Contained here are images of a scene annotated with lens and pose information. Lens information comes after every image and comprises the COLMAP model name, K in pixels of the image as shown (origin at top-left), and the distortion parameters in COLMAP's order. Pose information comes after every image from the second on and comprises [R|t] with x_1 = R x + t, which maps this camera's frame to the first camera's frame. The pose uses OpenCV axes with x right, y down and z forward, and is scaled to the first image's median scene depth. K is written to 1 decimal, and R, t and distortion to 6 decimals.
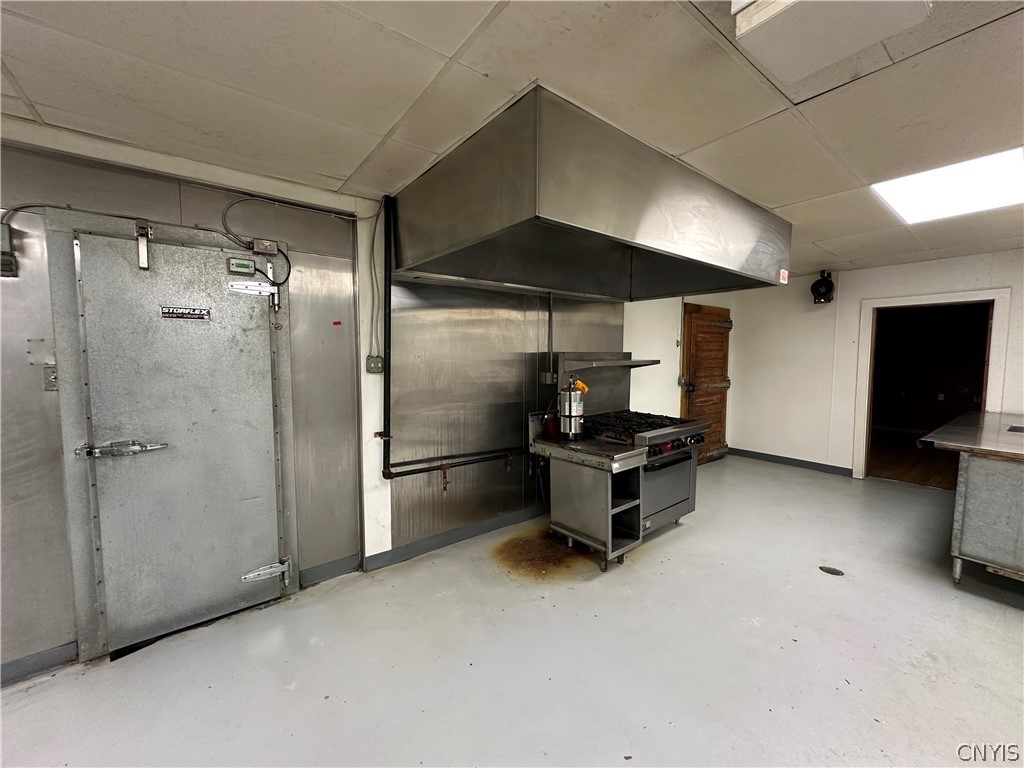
lens RADIAL K [[410.5, 0, 510.5], [0, 410.5, 380.1], [0, 0, 1]] dist [-0.005934, 0.000107]
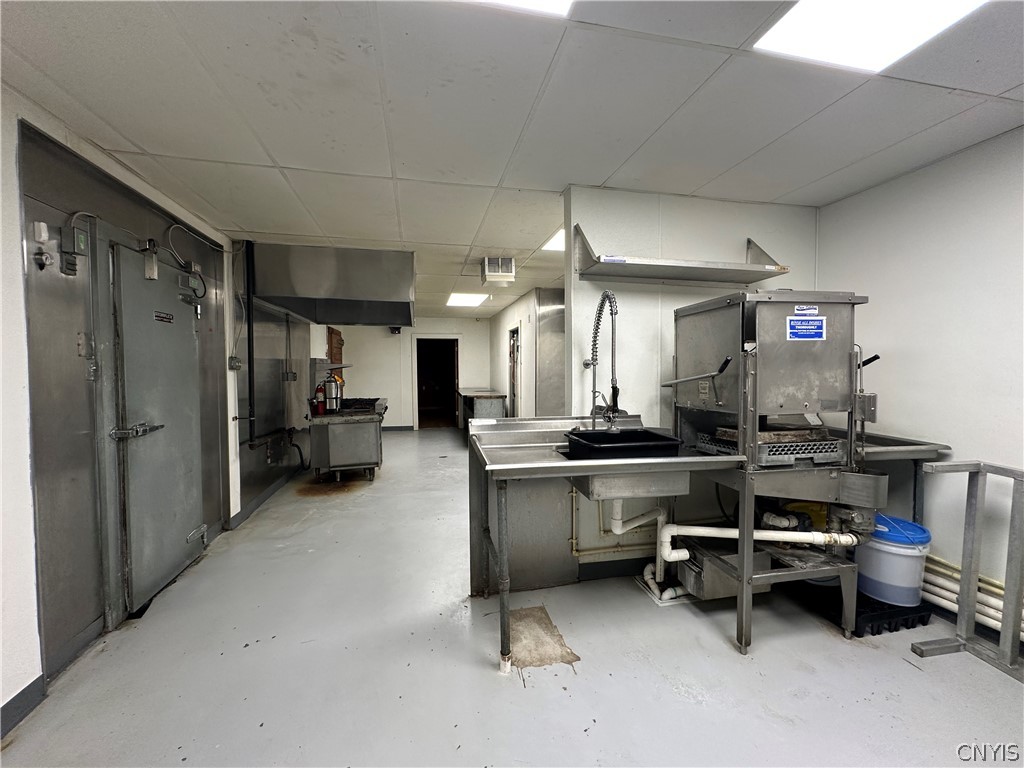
lens RADIAL K [[410.5, 0, 507.3], [0, 410.5, 382.1], [0, 0, 1]] dist [-0.005934, 0.000107]
pose [[0.435233, -0.038727, 0.899484, -1.120793], [0.072772, 0.997319, 0.007727, 0.072738], [-0.897372, 0.062095, 0.436885, -0.334408]]
